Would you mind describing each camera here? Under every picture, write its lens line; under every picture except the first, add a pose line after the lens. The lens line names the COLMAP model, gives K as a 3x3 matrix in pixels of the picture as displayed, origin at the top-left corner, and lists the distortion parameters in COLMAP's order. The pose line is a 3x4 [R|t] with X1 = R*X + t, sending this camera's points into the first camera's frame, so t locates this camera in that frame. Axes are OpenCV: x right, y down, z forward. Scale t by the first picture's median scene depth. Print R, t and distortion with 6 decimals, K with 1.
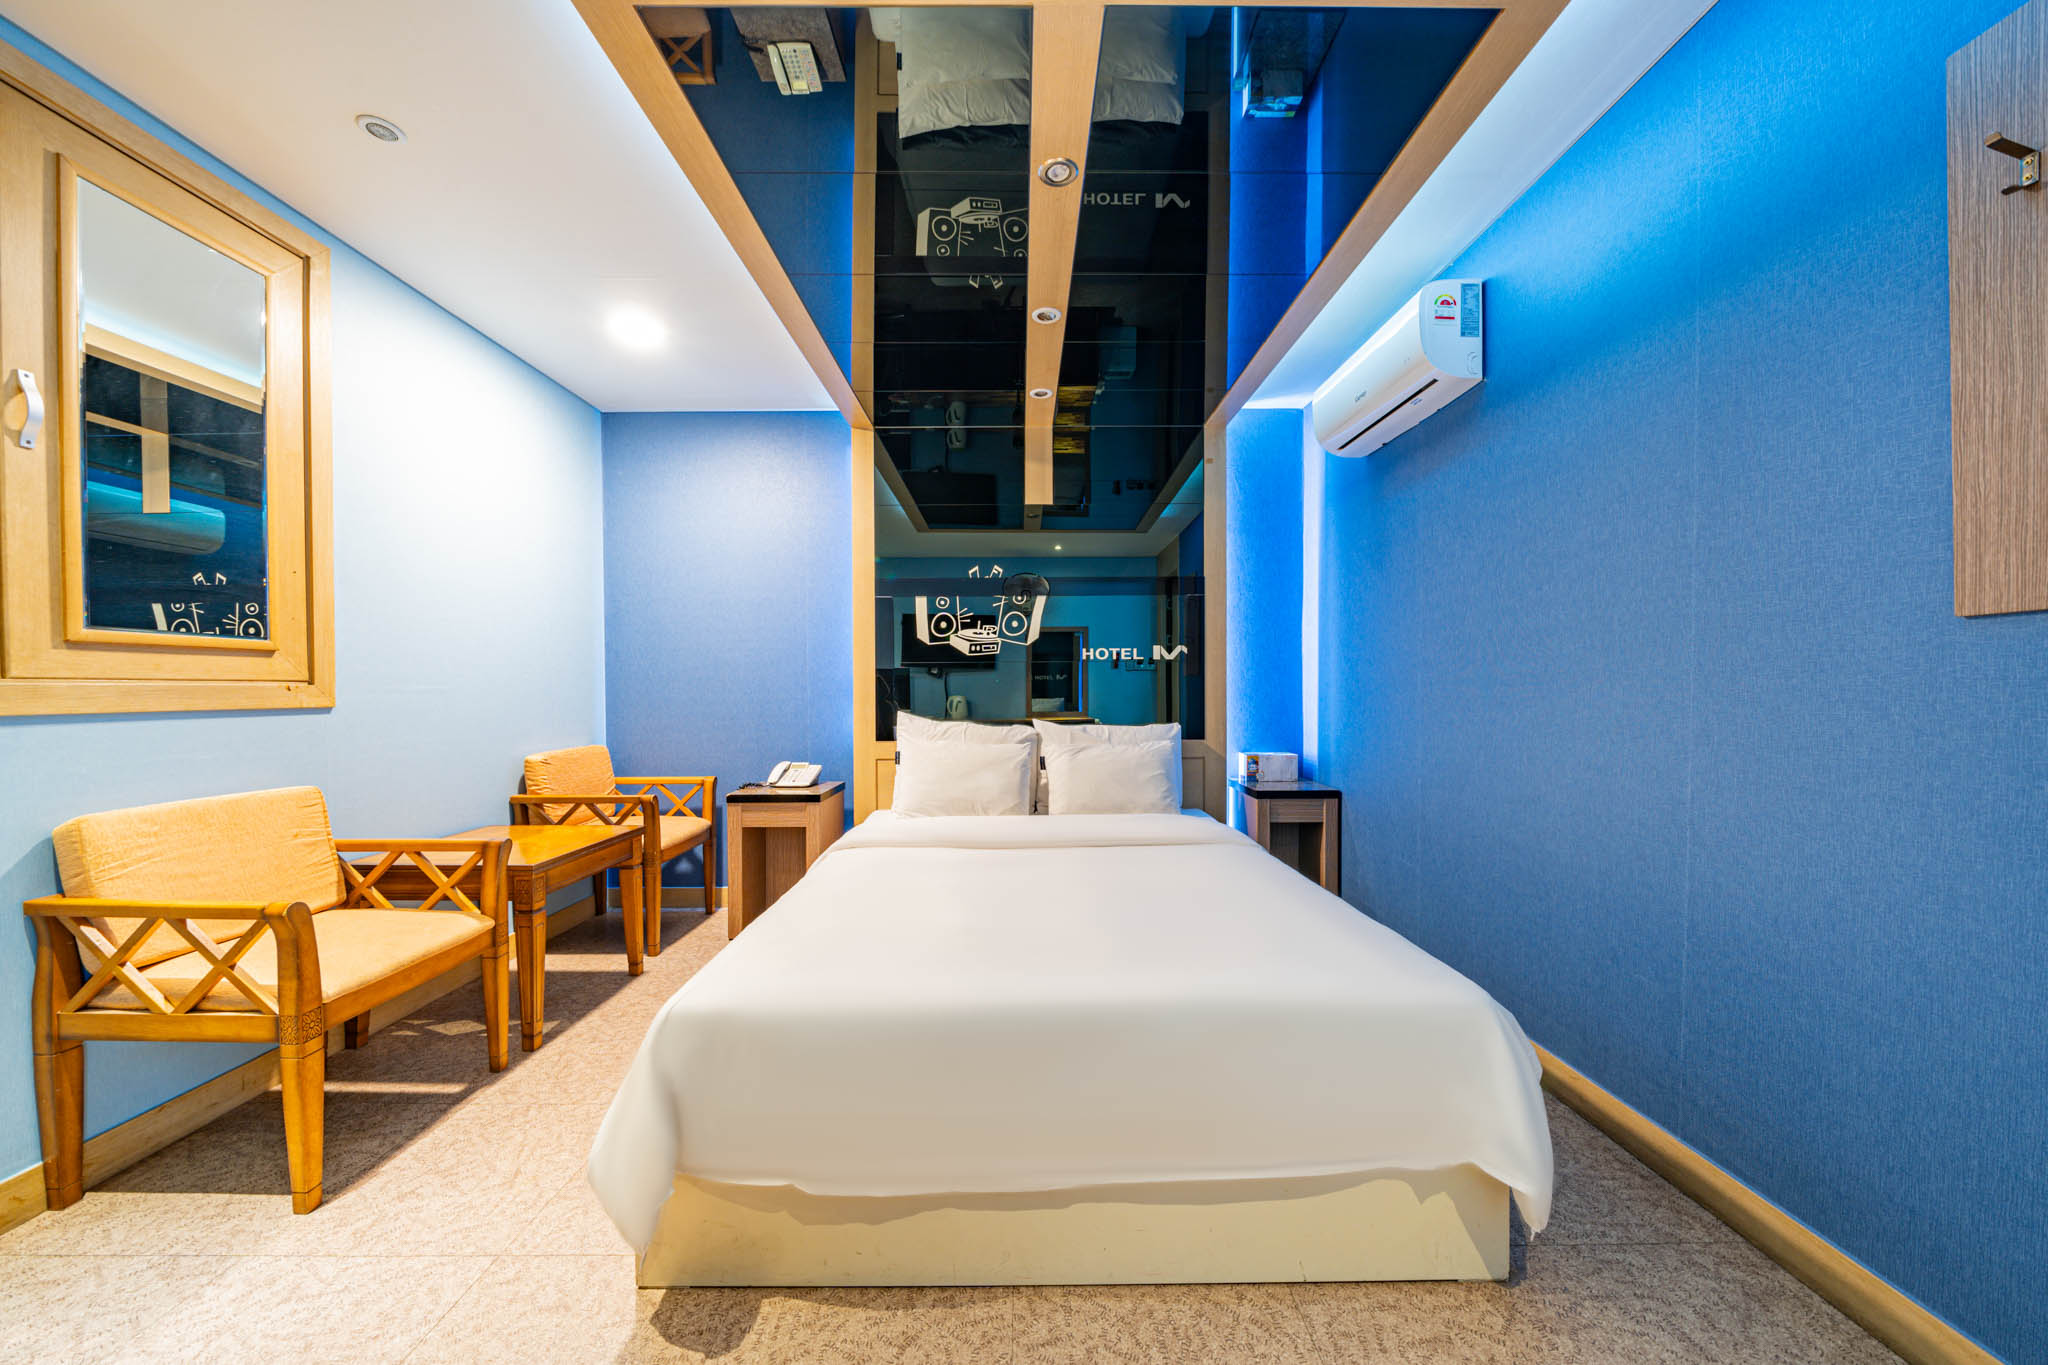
lens RADIAL K [[702.2, 0, 1007.7], [0, 702.2, 692.9], [0, 0, 1]] dist [-0.009597, 0.000343]
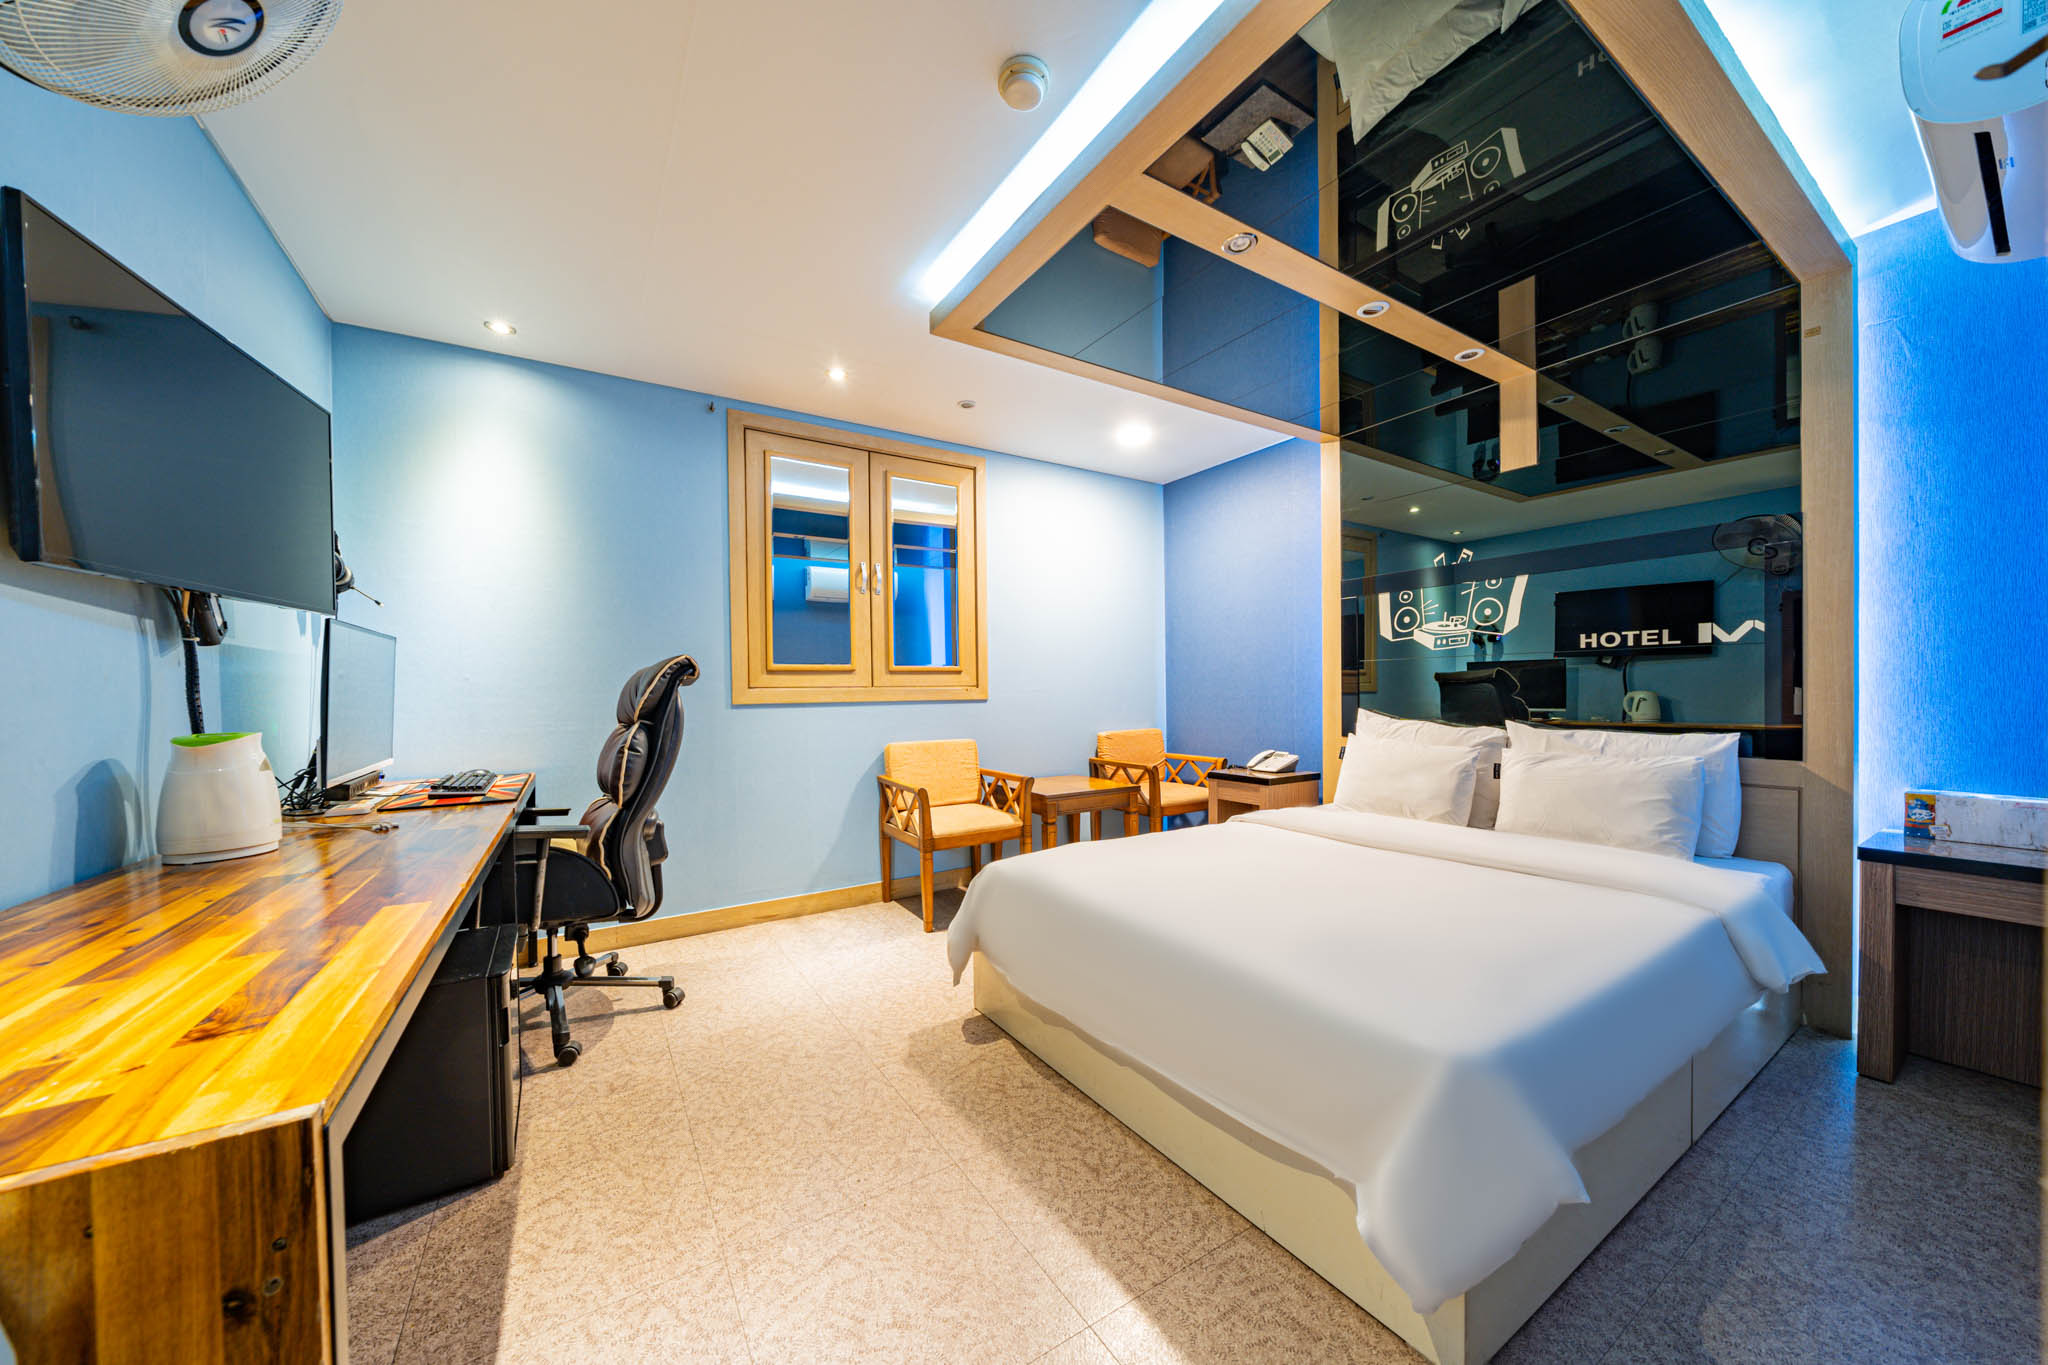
lens RADIAL K [[702.2, 0, 1021.0], [0, 702.2, 691.9], [0, 0, 1]] dist [-0.009597, 0.000343]
pose [[0.532880, 0.000954, -0.846190, 0.452629], [0.005659, 0.999973, 0.004691, -0.005417], [0.846172, -0.007288, 0.532860, 0.037418]]
